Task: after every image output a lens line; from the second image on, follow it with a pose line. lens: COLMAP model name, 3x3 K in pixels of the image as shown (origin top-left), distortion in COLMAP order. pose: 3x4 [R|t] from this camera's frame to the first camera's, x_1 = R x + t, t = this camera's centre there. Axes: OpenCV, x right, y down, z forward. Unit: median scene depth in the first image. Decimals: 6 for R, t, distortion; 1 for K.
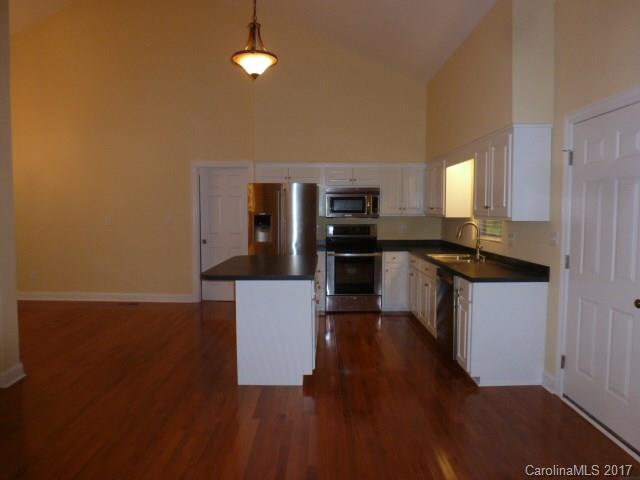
lens RADIAL K [[458.6, 0, 321.0], [0, 458.6, 238.6], [0, 0, 1]] dist [-0.044946, 0.002499]
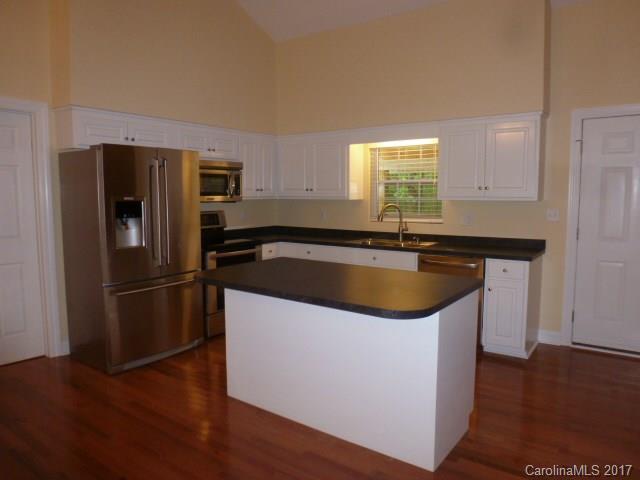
lens RADIAL K [[458.6, 0, 320.4], [0, 458.6, 240.5], [0, 0, 1]] dist [-0.044946, 0.002499]
pose [[0.575742, -0.086489, 0.813044, -0.435755], [0.051958, 0.996250, 0.069184, -0.027206], [-0.815979, 0.002412, 0.578077, 0.447698]]
